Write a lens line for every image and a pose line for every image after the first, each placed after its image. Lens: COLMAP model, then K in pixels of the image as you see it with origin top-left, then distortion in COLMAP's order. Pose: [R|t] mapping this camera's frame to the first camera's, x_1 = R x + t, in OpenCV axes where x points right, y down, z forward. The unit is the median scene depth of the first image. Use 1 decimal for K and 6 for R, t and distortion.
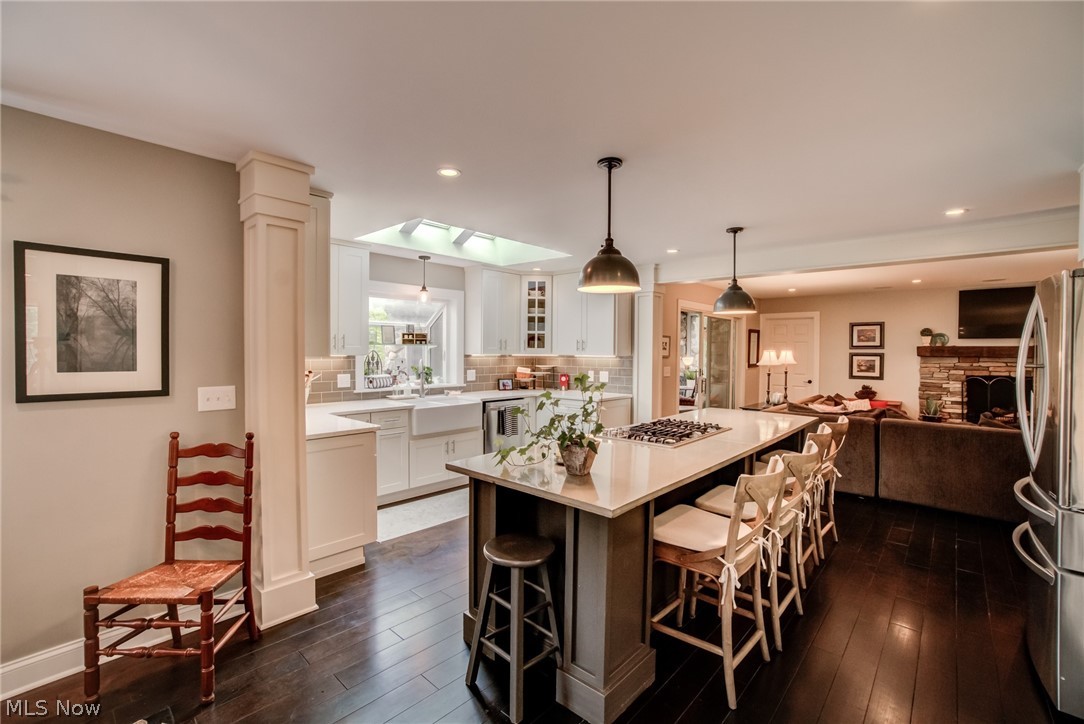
lens RADIAL K [[482.8, 0, 529.9], [0, 482.8, 359.1], [0, 0, 1]] dist [-0.069976, 0.029618]
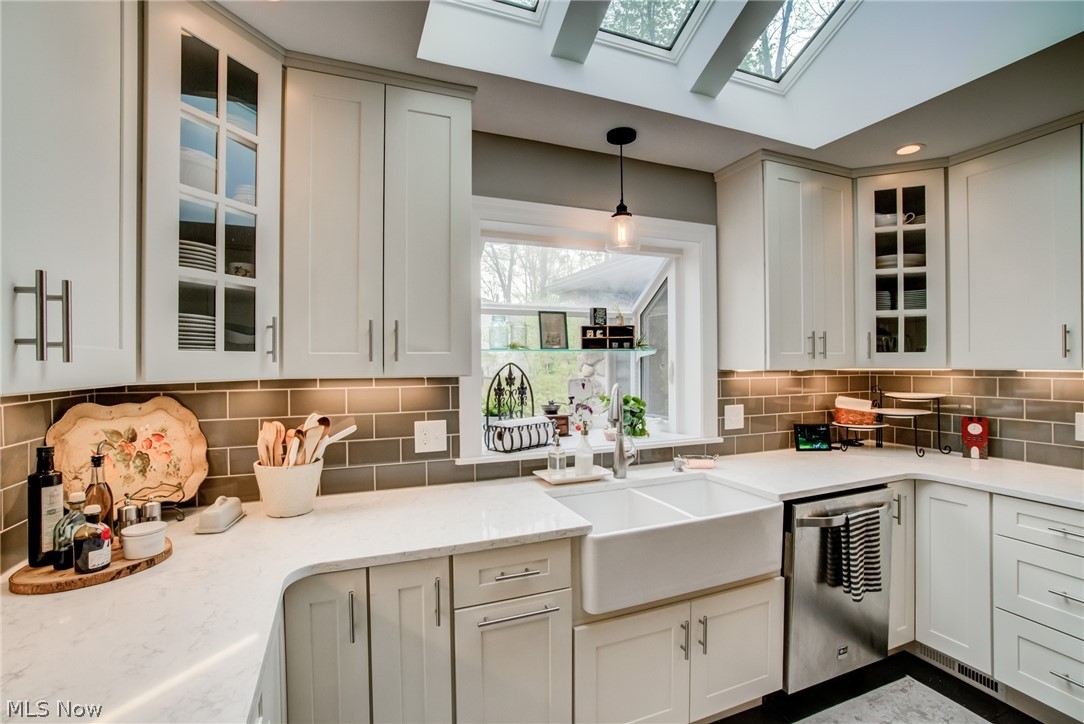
lens RADIAL K [[482.8, 0, 529.9], [0, 482.8, 359.1], [0, 0, 1]] dist [-0.069976, 0.029618]
pose [[0.904250, -0.012161, -0.426831, -0.105743], [0.003825, 0.999785, -0.020381, -0.011156], [0.426987, 0.016797, 0.904102, 0.535178]]
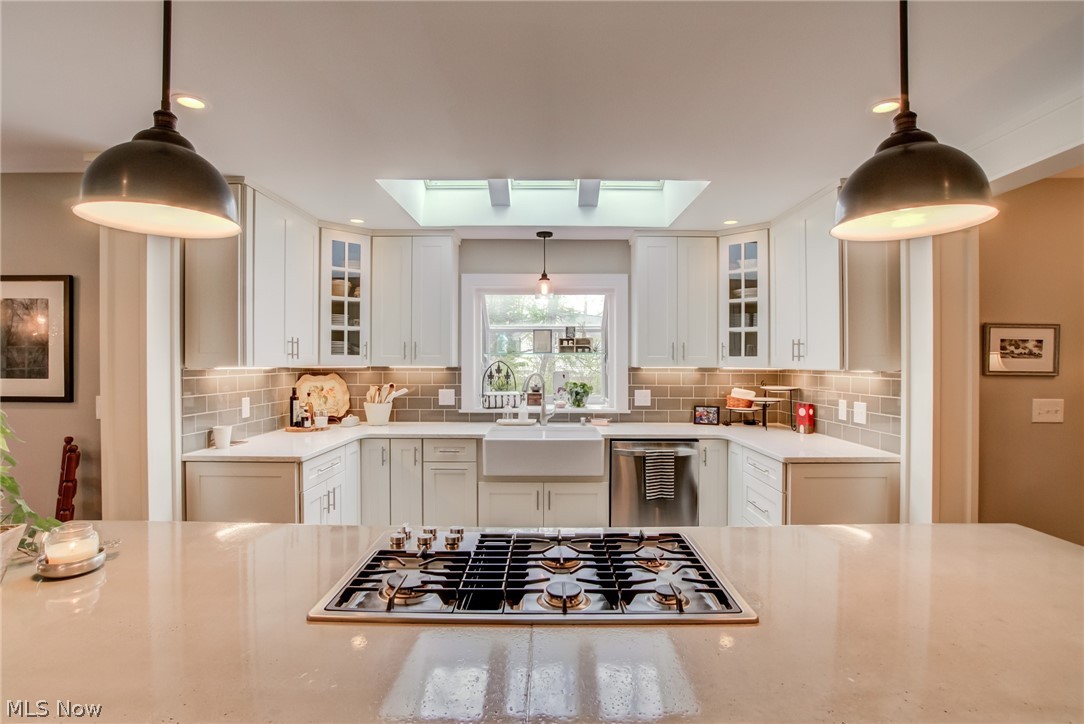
lens RADIAL K [[537.5, 0, 542.0], [0, 537.5, 362.0], [0, 0, 1]] dist [-0.046247, 0.000254]
pose [[0.679487, -0.001109, -0.733687, 0.337054], [-0.012223, 0.999843, -0.012831, -0.005114], [0.733586, 0.017686, 0.679367, 0.395528]]
